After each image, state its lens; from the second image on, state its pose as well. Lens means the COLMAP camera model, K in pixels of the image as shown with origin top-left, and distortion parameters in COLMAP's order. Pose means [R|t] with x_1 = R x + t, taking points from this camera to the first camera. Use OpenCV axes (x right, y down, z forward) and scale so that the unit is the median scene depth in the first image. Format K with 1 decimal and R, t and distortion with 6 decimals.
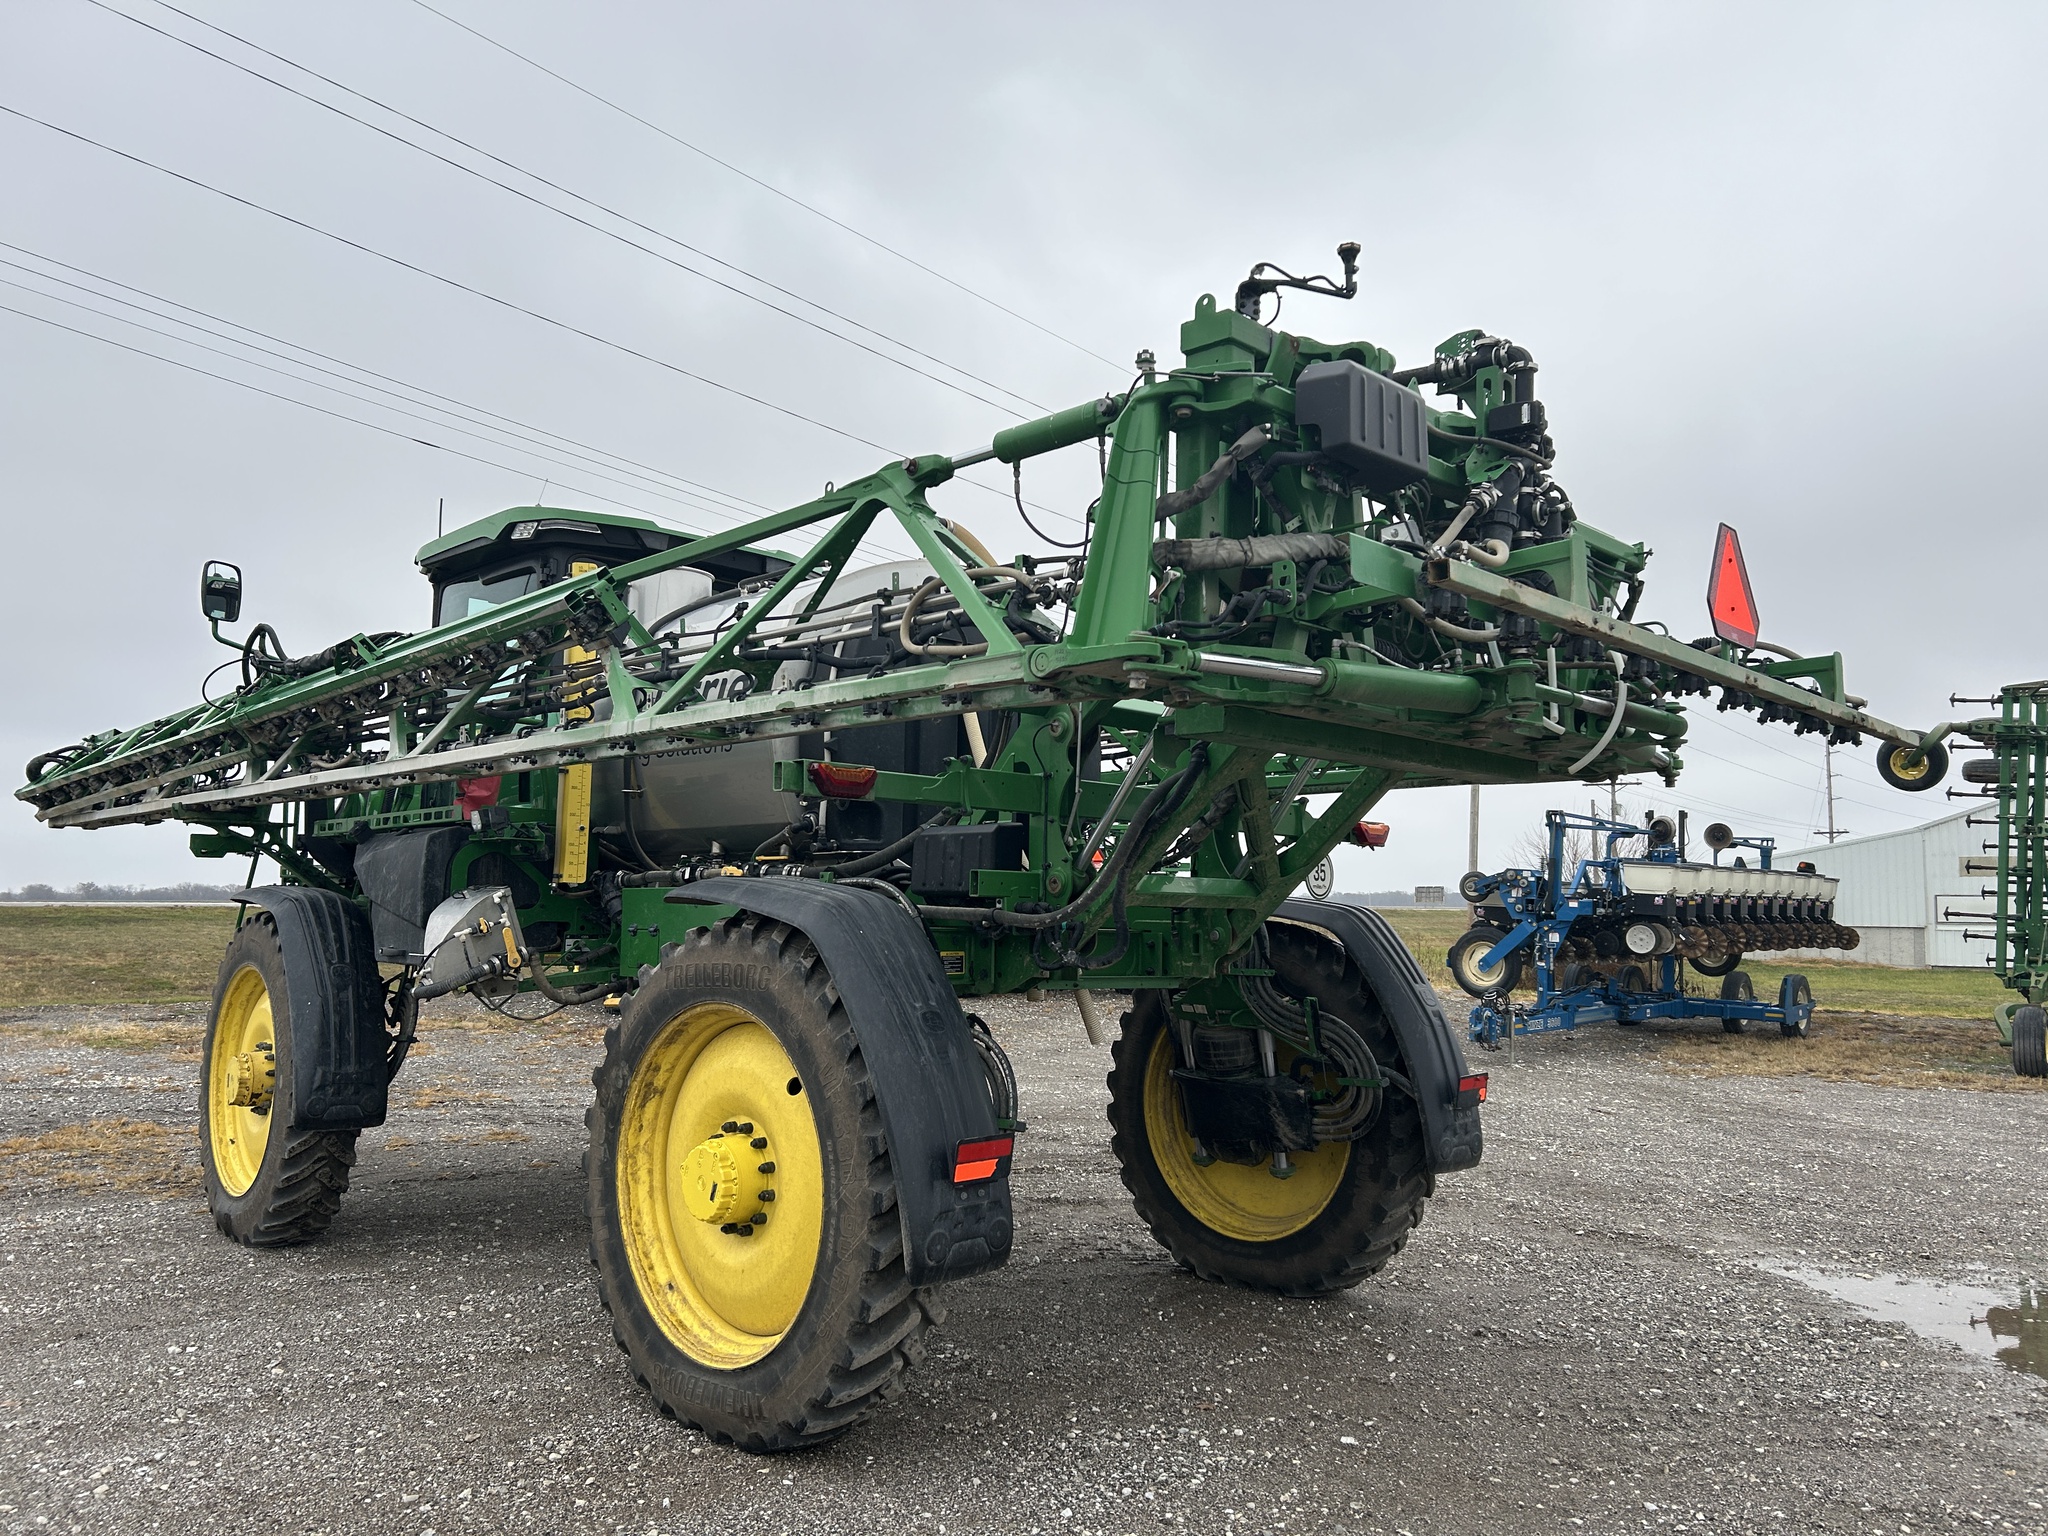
lens RADIAL K [[1563.4, 0, 1014.0], [0, 1563.4, 769.4], [0, 0, 1]] dist [0.066872, -0.075927]
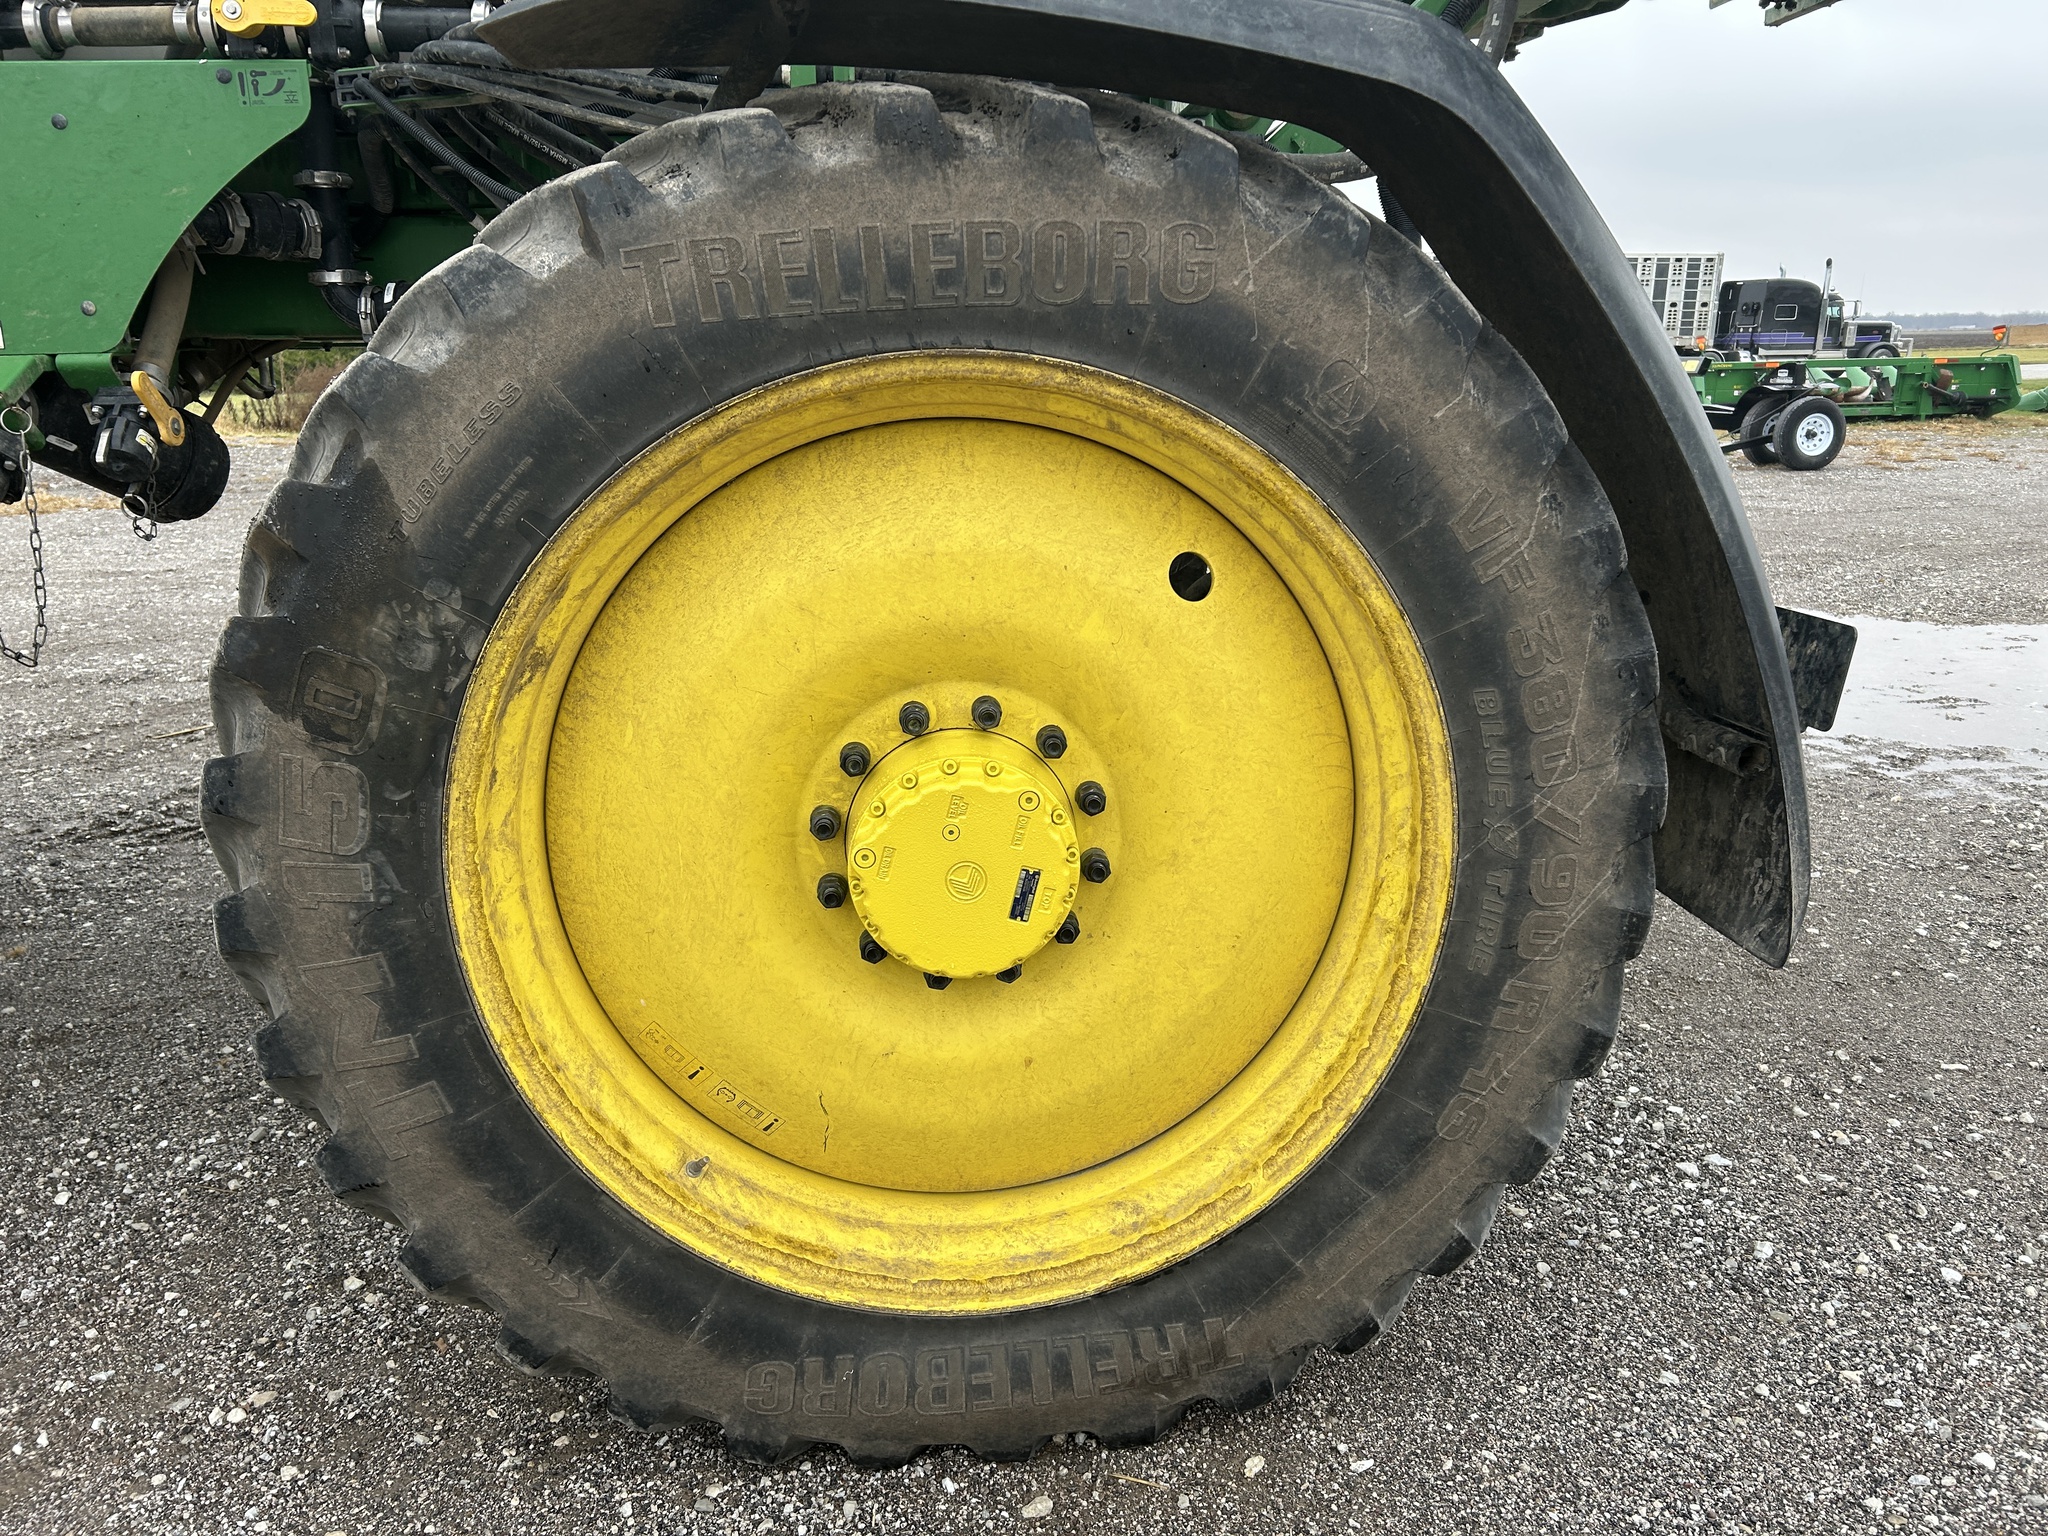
lens RADIAL K [[1563.4, 0, 1014.0], [0, 1563.4, 769.4], [0, 0, 1]] dist [0.066872, -0.075927]
pose [[0.639543, -0.214660, 0.738177, -0.432478], [-0.052060, 0.945926, 0.320177, 0.124962], [-0.766991, -0.243196, 0.593785, 0.774647]]
